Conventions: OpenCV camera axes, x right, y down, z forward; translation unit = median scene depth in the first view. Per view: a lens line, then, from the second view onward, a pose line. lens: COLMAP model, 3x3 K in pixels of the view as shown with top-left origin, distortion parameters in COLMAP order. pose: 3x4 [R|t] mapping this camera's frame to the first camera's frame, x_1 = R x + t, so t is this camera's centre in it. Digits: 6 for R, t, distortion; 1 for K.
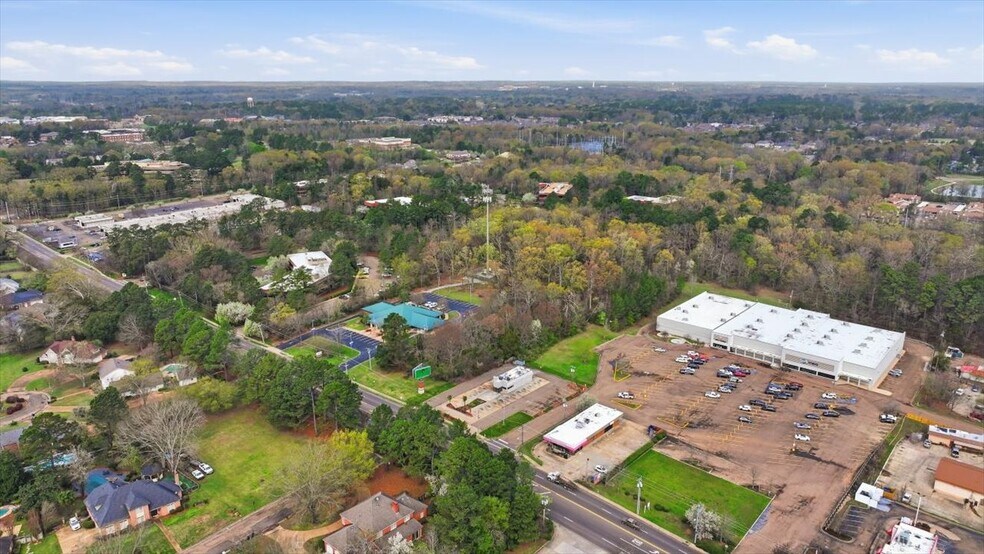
lens RADIAL K [[692.4, 0, 496.0], [0, 692.4, 274.1], [0, 0, 1]] dist [0.004751, 0.007595]
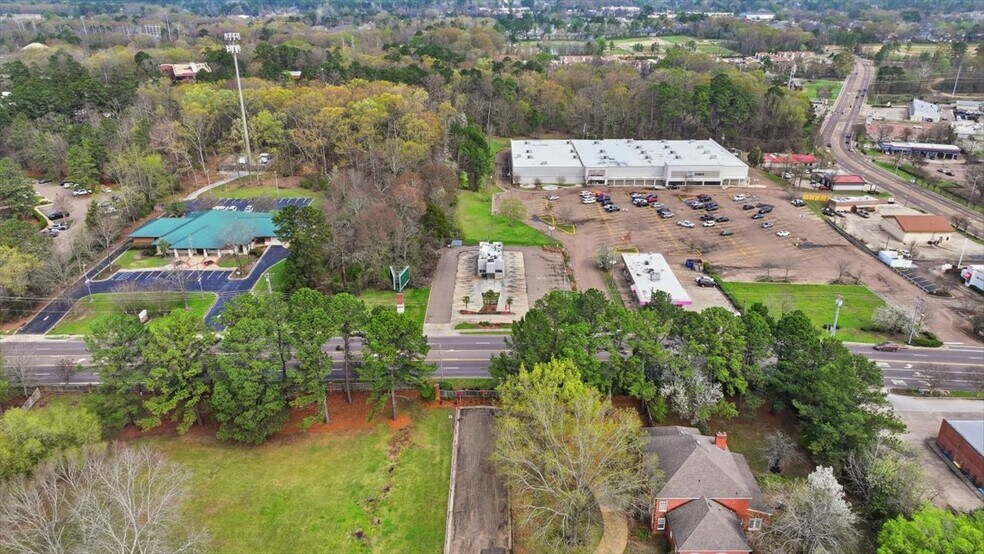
lens RADIAL K [[692.4, 0, 496.0], [0, 692.4, 274.1], [0, 0, 1]] dist [0.004751, 0.007595]
pose [[0.757777, -0.254223, 0.600953, -0.403582], [0.180645, 0.966719, 0.181167, 0.039495], [-0.627010, -0.028725, 0.778482, 0.447403]]
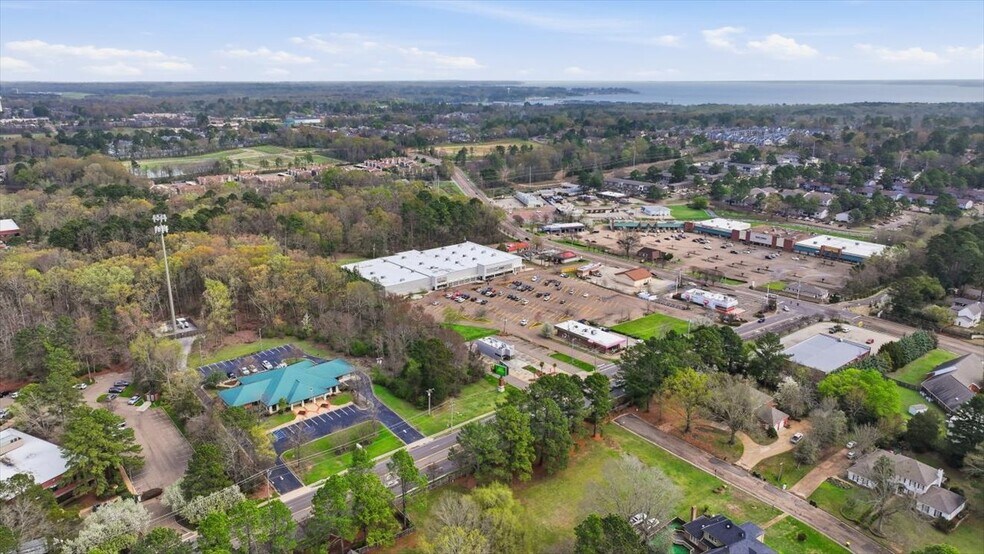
lens RADIAL K [[692.4, 0, 496.0], [0, 692.4, 274.1], [0, 0, 1]] dist [0.004751, 0.007595]
pose [[0.163478, -0.272461, 0.948177, -0.948253], [0.269799, 0.936815, 0.222680, -0.189040], [-0.948938, 0.219414, 0.226659, 0.740538]]
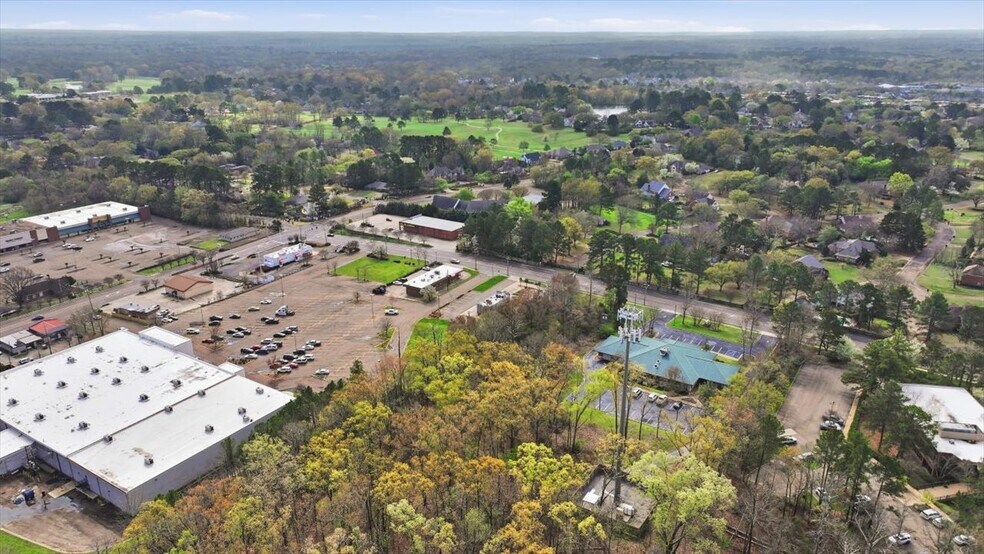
lens RADIAL K [[692.4, 0, 496.0], [0, 692.4, 274.1], [0, 0, 1]] dist [0.004751, 0.007595]
pose [[-0.990419, 0.045131, -0.130510, 0.161994], [-0.039423, 0.813349, 0.580439, -0.521363], [0.132346, 0.580023, -0.803777, 1.858790]]
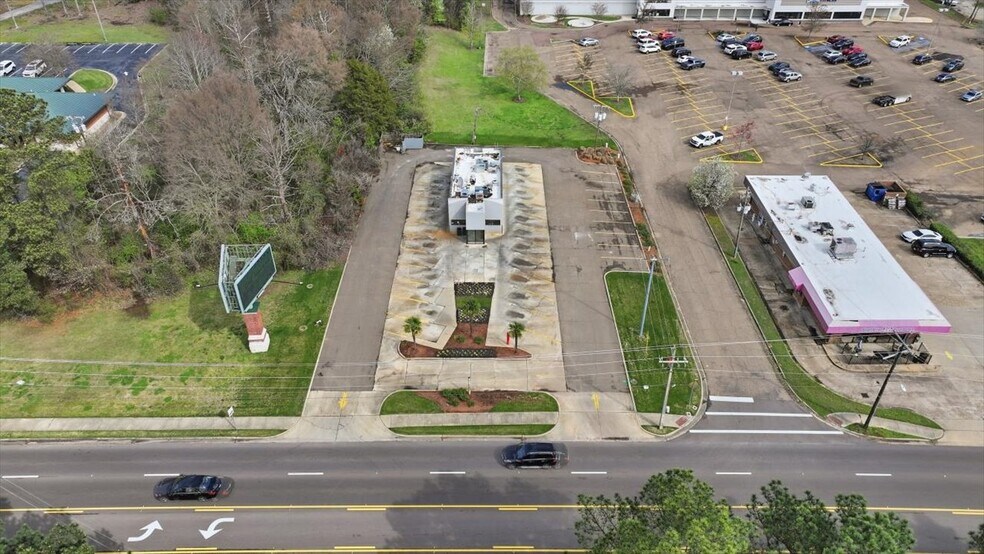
lens RADIAL K [[692.4, 0, 496.0], [0, 692.4, 274.1], [0, 0, 1]] dist [0.004751, 0.007595]
pose [[0.759053, -0.387173, 0.523388, -0.164866], [0.178710, 0.896973, 0.404354, 0.053029], [-0.626020, -0.213391, 0.750042, 0.732748]]
